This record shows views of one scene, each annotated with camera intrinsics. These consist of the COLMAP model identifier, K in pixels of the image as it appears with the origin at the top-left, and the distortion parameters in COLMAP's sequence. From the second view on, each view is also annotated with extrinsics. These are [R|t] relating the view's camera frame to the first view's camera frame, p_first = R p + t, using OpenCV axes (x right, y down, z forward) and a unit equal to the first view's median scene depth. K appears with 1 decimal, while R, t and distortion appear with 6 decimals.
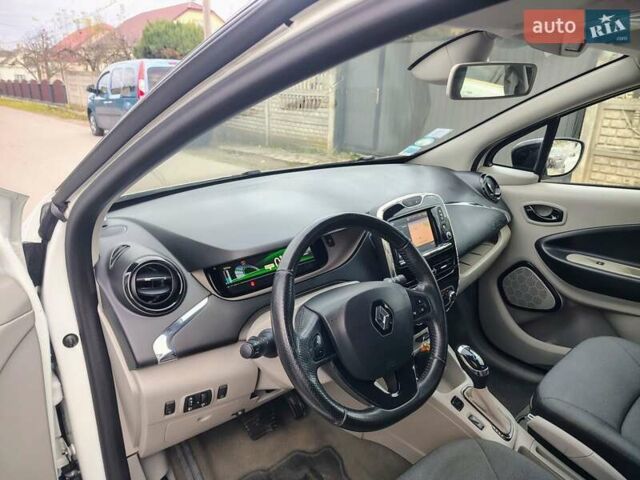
lens RADIAL K [[439.6, 0, 320.0], [0, 439.6, 240.0], [0, 0, 1]] dist [0.054477, -0.064531]
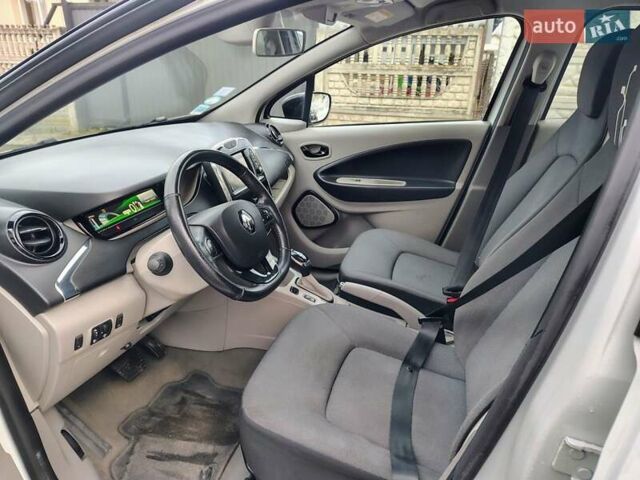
lens RADIAL K [[434.6, 0, 320.0], [0, 434.6, 240.0], [0, 0, 1]] dist [0.046290, -0.083896]
pose [[0.854175, -0.207320, 0.476869, -0.153943], [0.176339, 0.978228, 0.109426, 0.061001], [-0.489172, -0.009378, 0.872137, -0.129508]]
